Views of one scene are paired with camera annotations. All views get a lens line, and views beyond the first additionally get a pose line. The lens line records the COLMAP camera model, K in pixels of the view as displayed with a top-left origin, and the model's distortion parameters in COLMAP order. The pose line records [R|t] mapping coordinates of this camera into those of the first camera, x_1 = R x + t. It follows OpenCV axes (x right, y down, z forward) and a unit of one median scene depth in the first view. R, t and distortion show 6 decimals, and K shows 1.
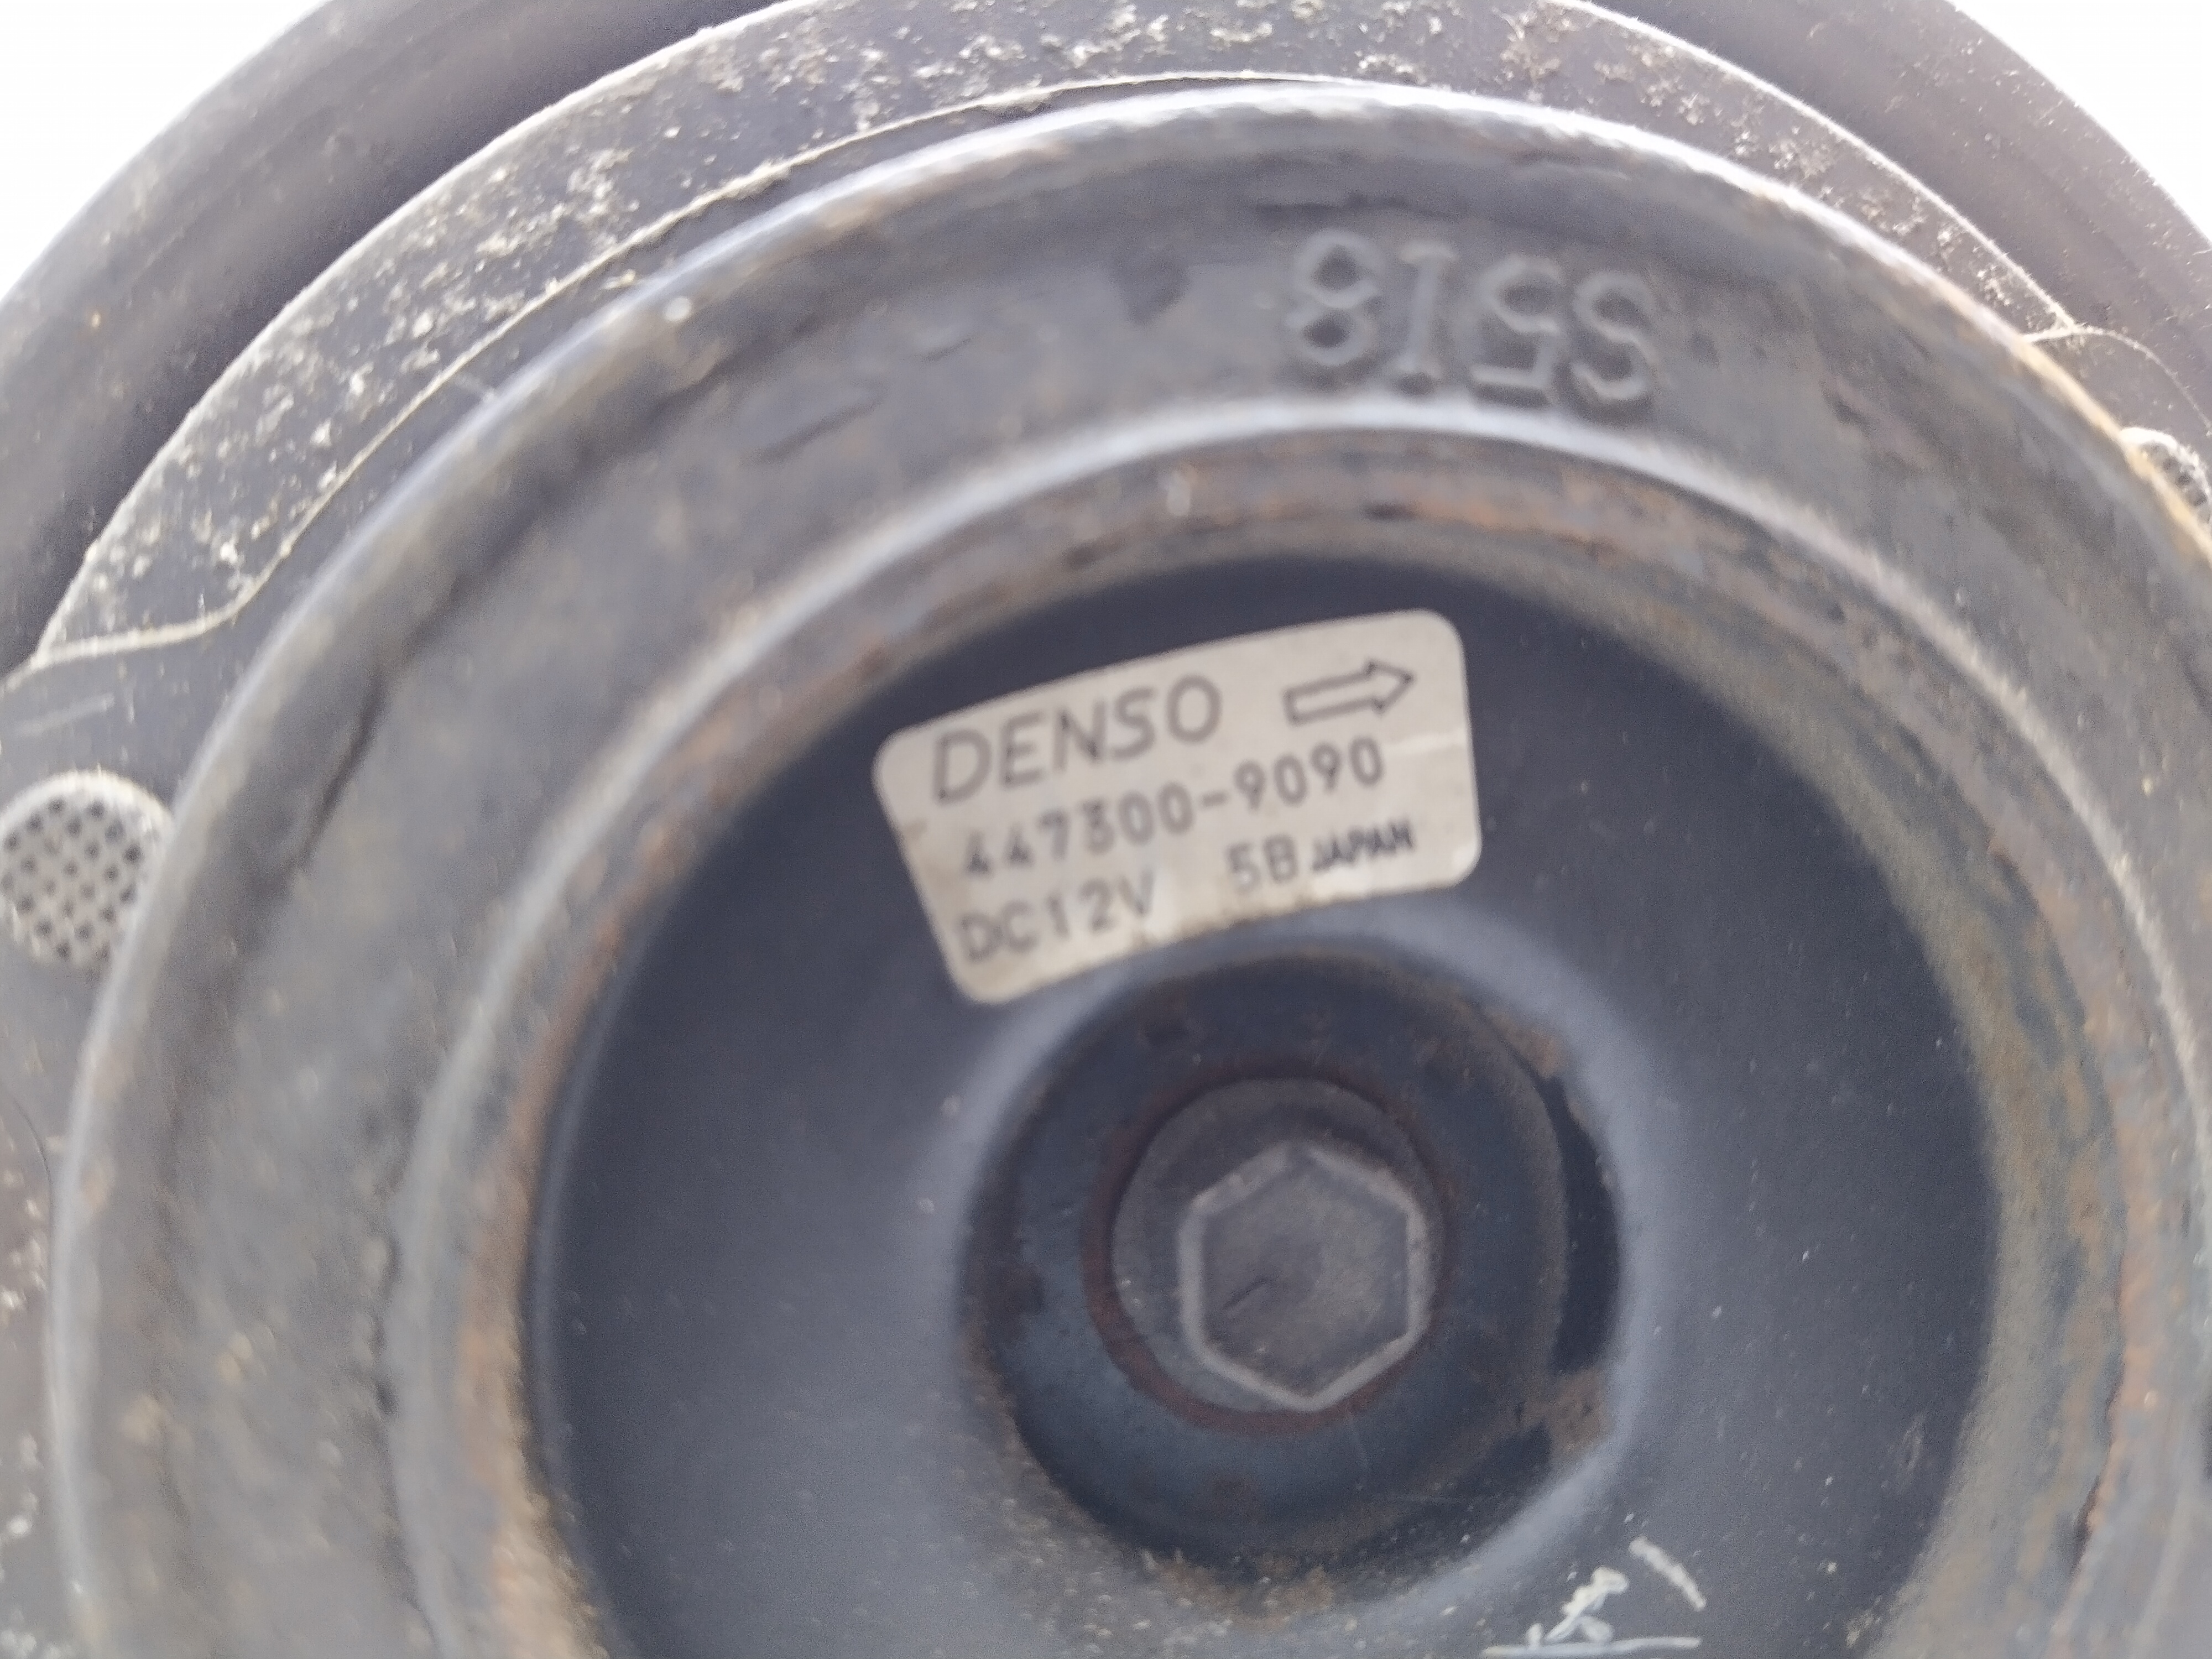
lens RADIAL K [[1762.9, 0, 951.2], [0, 1762.9, 915.6], [0, 0, 1]] dist [-0.001129, -0.138450]
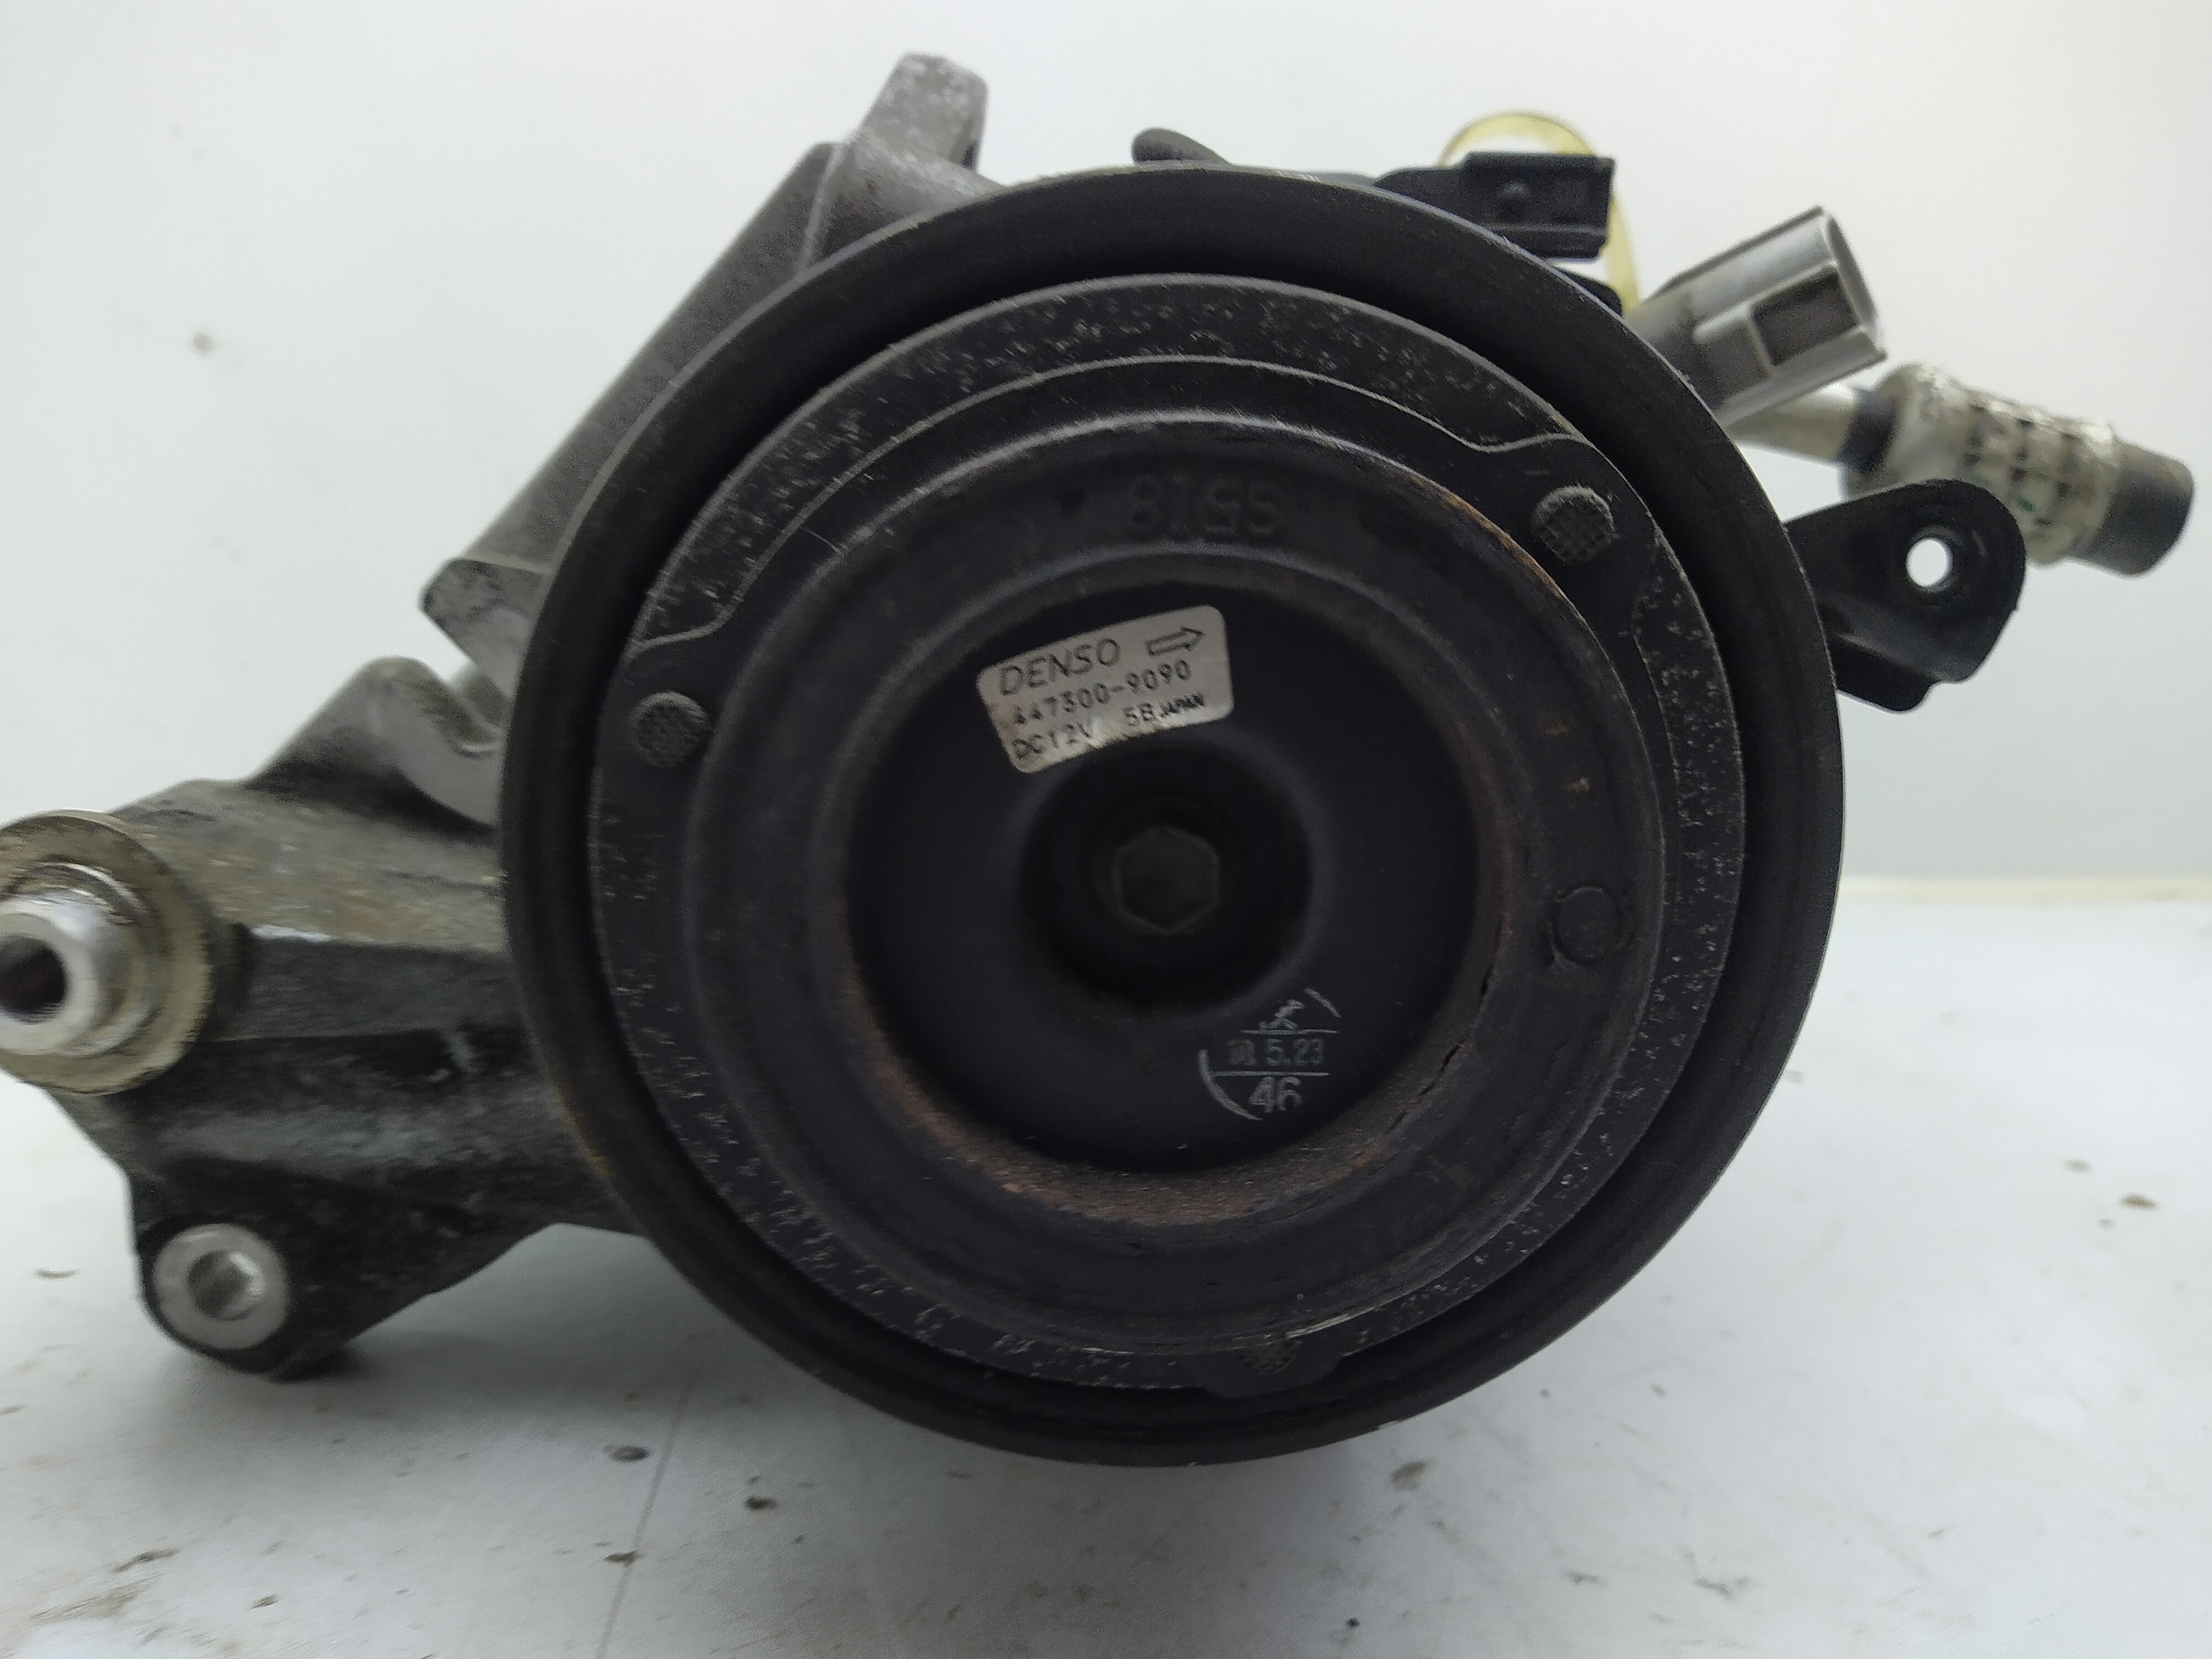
lens RADIAL K [[1683.1, 0, 1076.1], [0, 1683.1, 893.1], [0, 0, 1]] dist [0.081117, -0.114539]
pose [[0.997021, -0.009362, -0.076554, 0.268658], [0.024923, 0.978459, 0.204929, -0.269314], [0.072986, -0.206227, 0.975778, -1.339111]]
